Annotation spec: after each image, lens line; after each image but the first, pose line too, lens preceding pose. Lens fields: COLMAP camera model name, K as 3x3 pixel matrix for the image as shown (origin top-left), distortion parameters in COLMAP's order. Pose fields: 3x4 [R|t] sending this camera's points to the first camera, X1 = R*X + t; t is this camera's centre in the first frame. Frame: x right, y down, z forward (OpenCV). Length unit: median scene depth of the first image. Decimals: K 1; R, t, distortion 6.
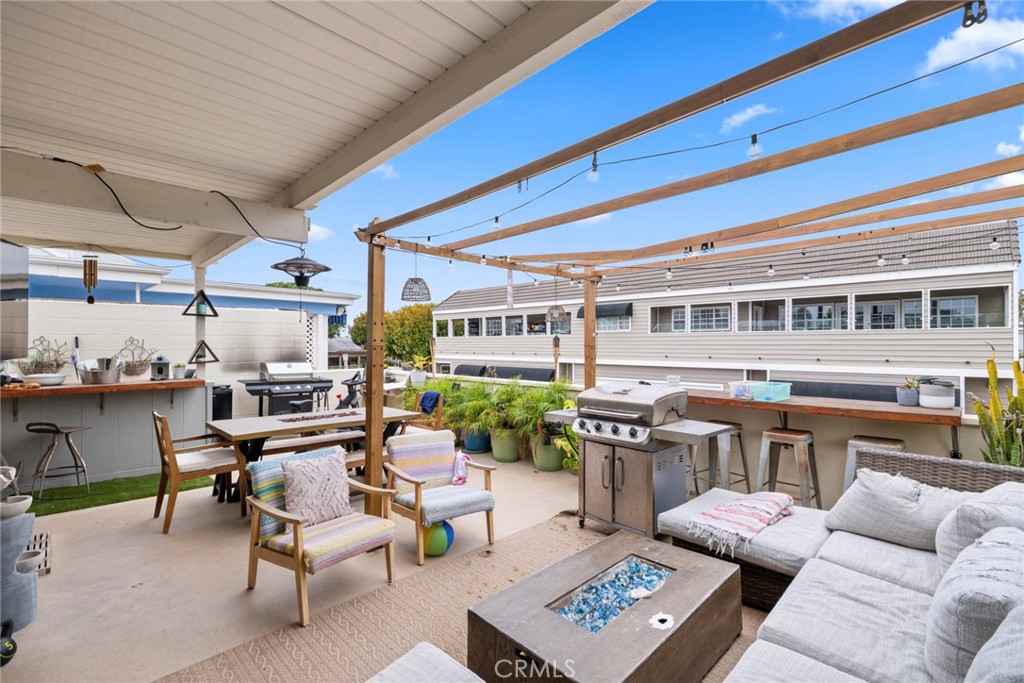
lens RADIAL K [[466.5, 0, 513.0], [0, 466.5, 343.0], [0, 0, 1]] dist [-0.002678, -0.000296]
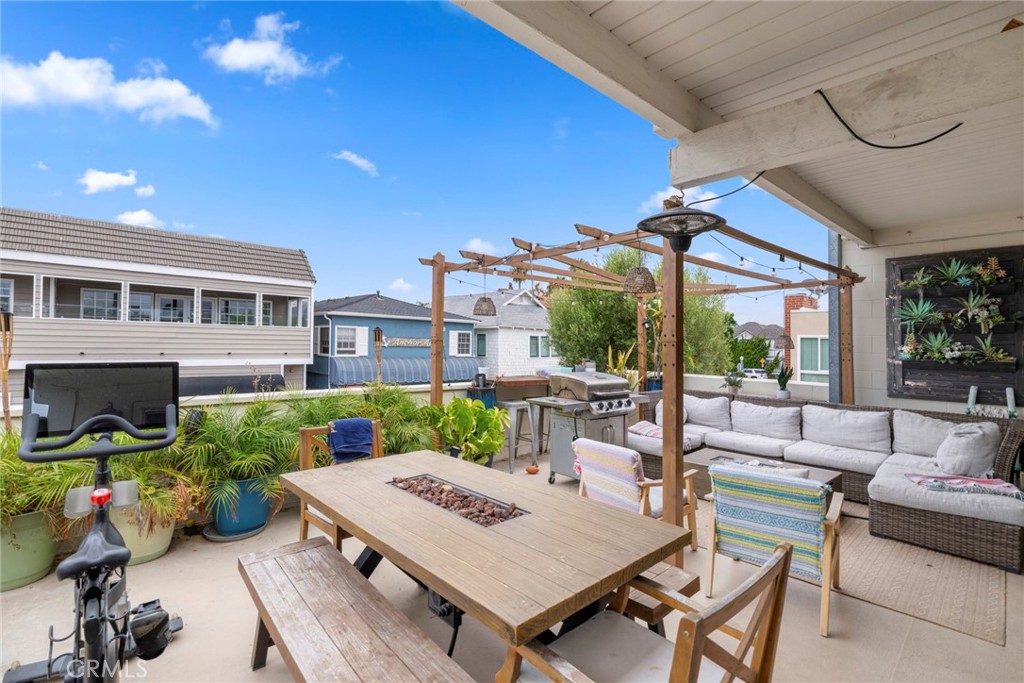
lens RADIAL K [[466.5, 0, 518.8], [0, 466.5, 339.1], [0, 0, 1]] dist [-0.002678, -0.000296]
pose [[0.051510, 0.010268, 0.998620, -0.272006], [-0.020875, 0.999740, -0.009203, 0.000780], [-0.998454, -0.020372, 0.051711, 0.269885]]
